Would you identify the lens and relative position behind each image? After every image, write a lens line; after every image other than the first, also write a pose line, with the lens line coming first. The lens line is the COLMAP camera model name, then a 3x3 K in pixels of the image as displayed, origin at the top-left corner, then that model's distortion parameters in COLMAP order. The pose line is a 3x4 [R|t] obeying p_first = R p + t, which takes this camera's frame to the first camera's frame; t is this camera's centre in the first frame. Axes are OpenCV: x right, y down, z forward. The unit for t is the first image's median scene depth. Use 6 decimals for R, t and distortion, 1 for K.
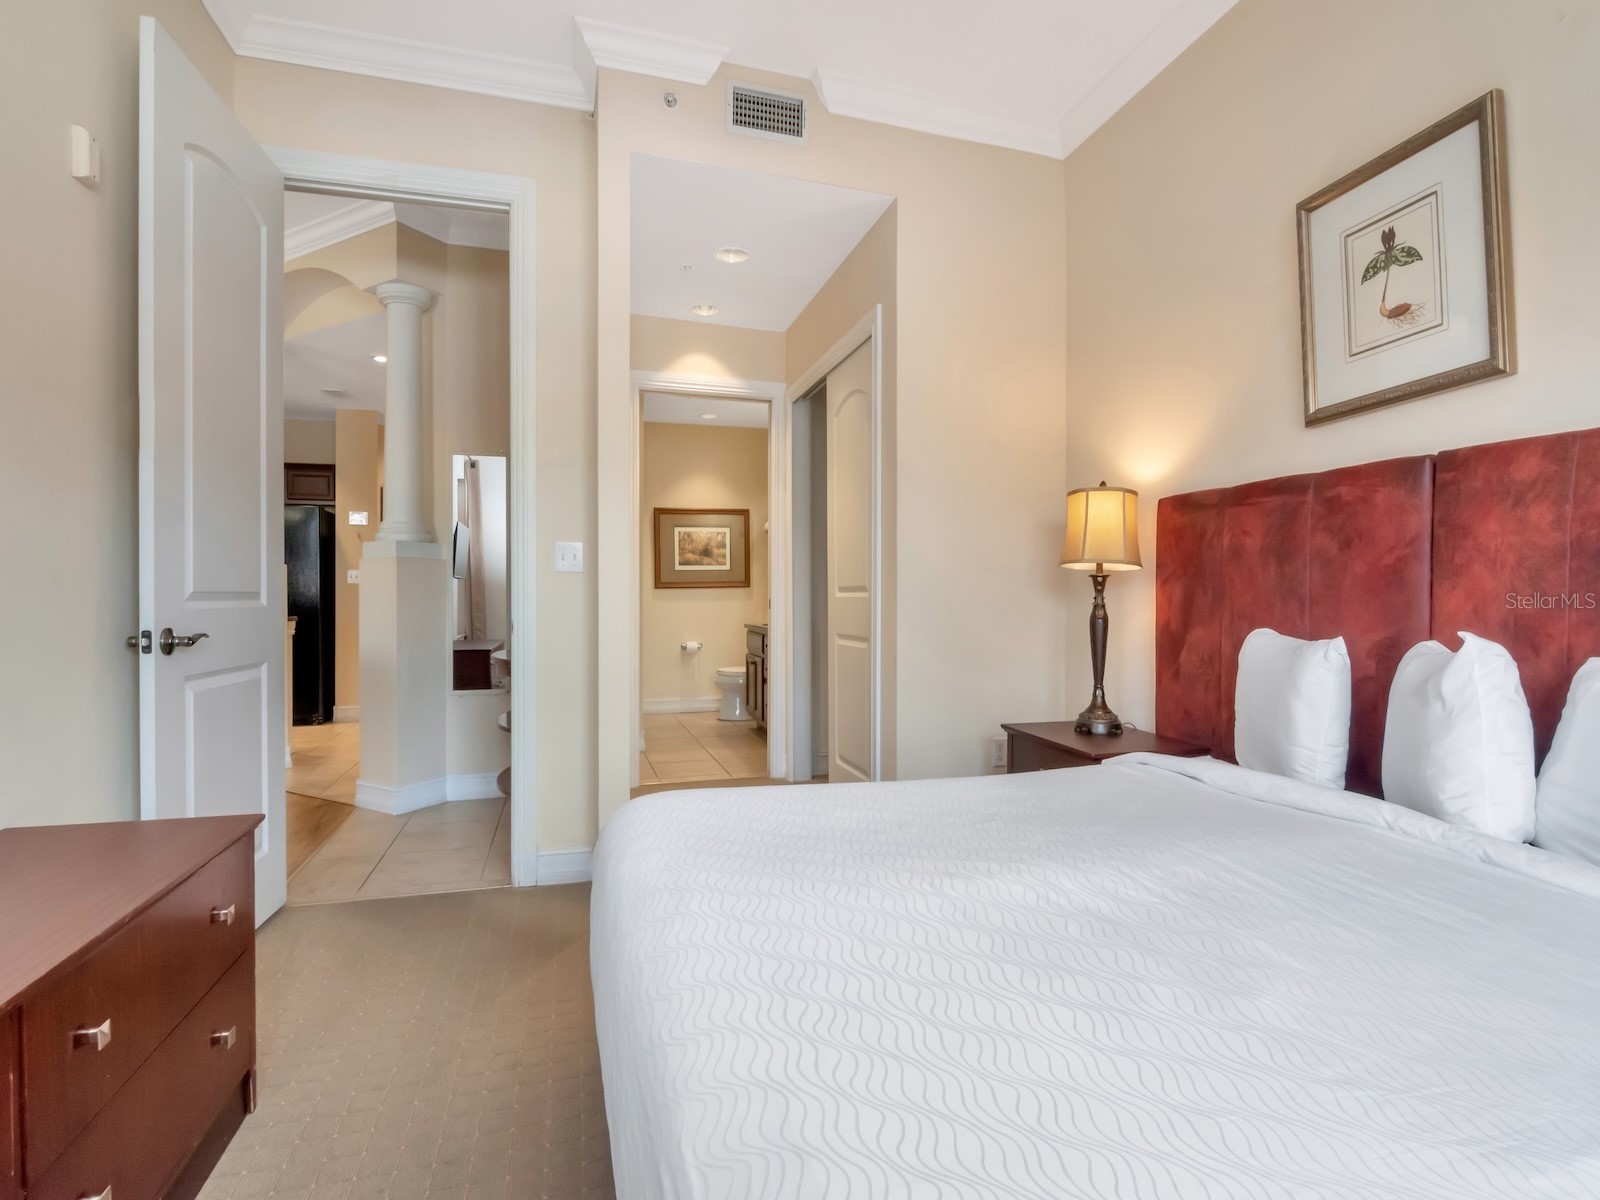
lens RADIAL K [[792.5, 0, 800.6], [0, 792.5, 600.0], [0, 0, 1]] dist [0.000264, 0.000006]
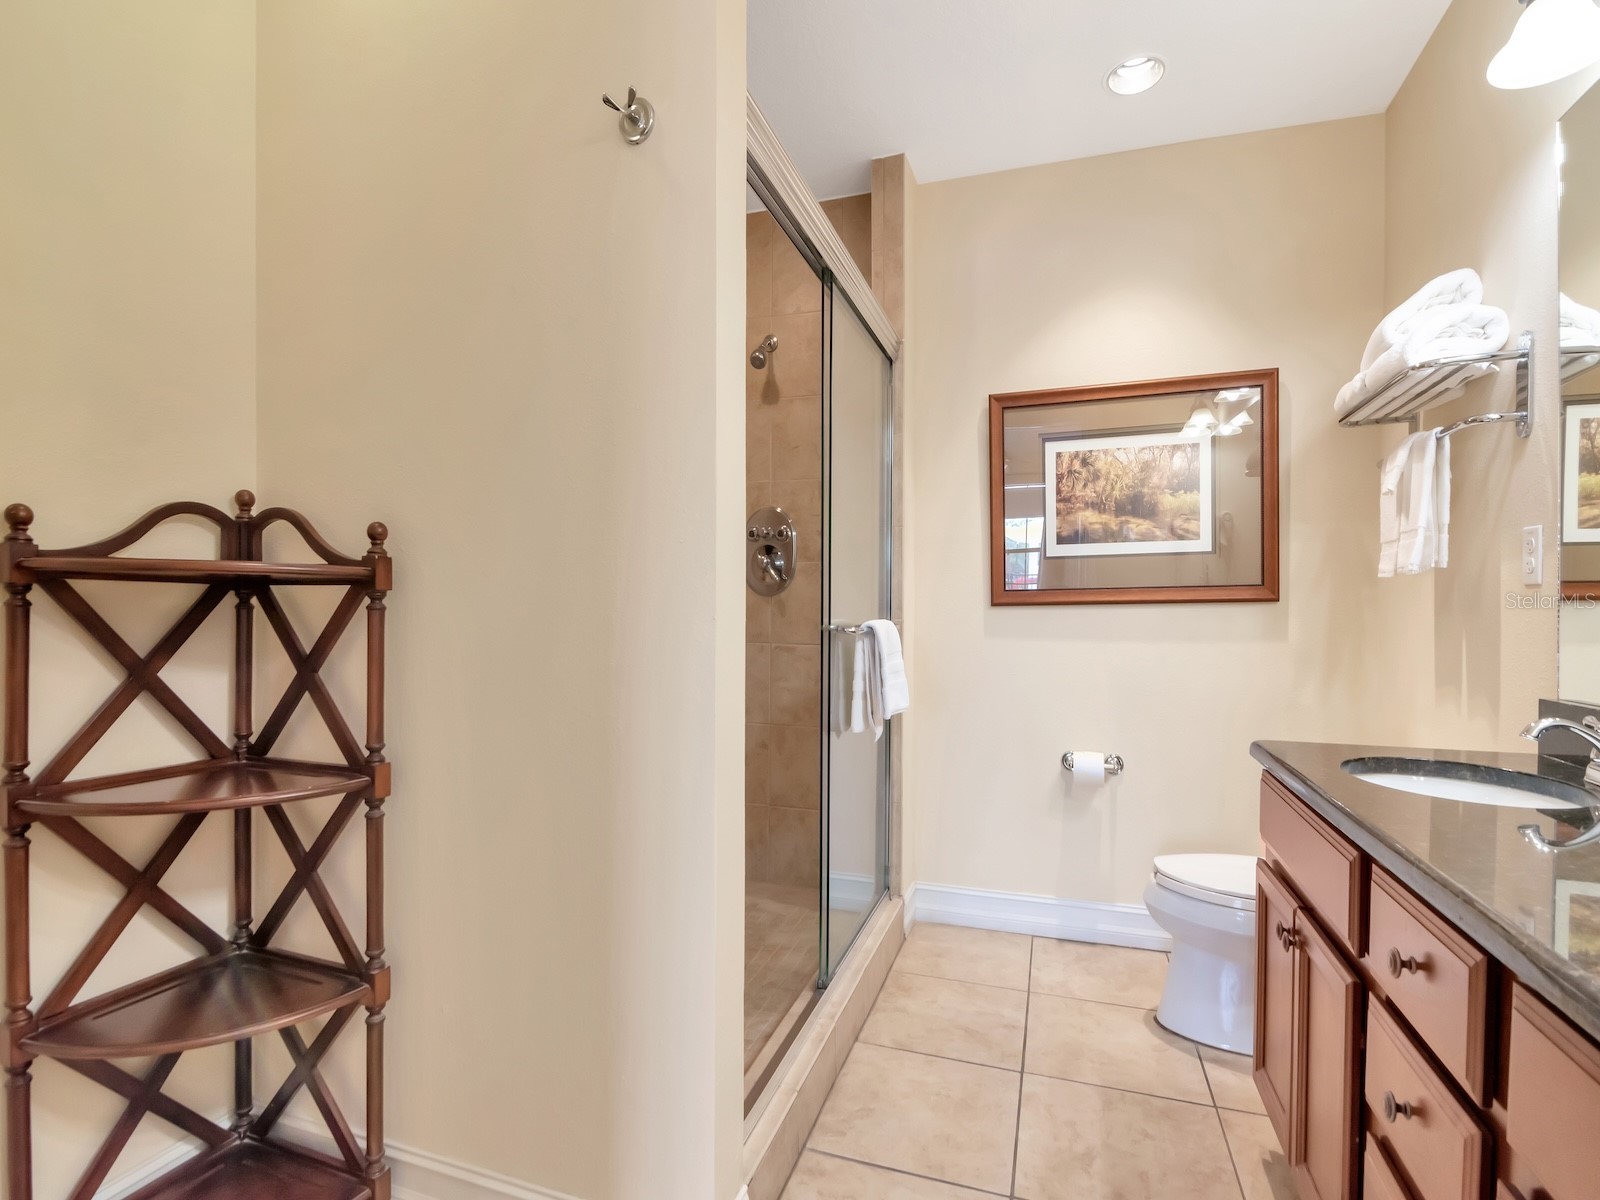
lens RADIAL K [[802.7, 0, 790.4], [0, 802.7, 611.8], [0, 0, 1]] dist [0.007382, 0.000993]
pose [[0.821009, 0.011431, -0.570801, -0.039471], [-0.007986, 0.999932, 0.008539, -0.013493], [0.570859, -0.002452, 0.821044, 0.612786]]
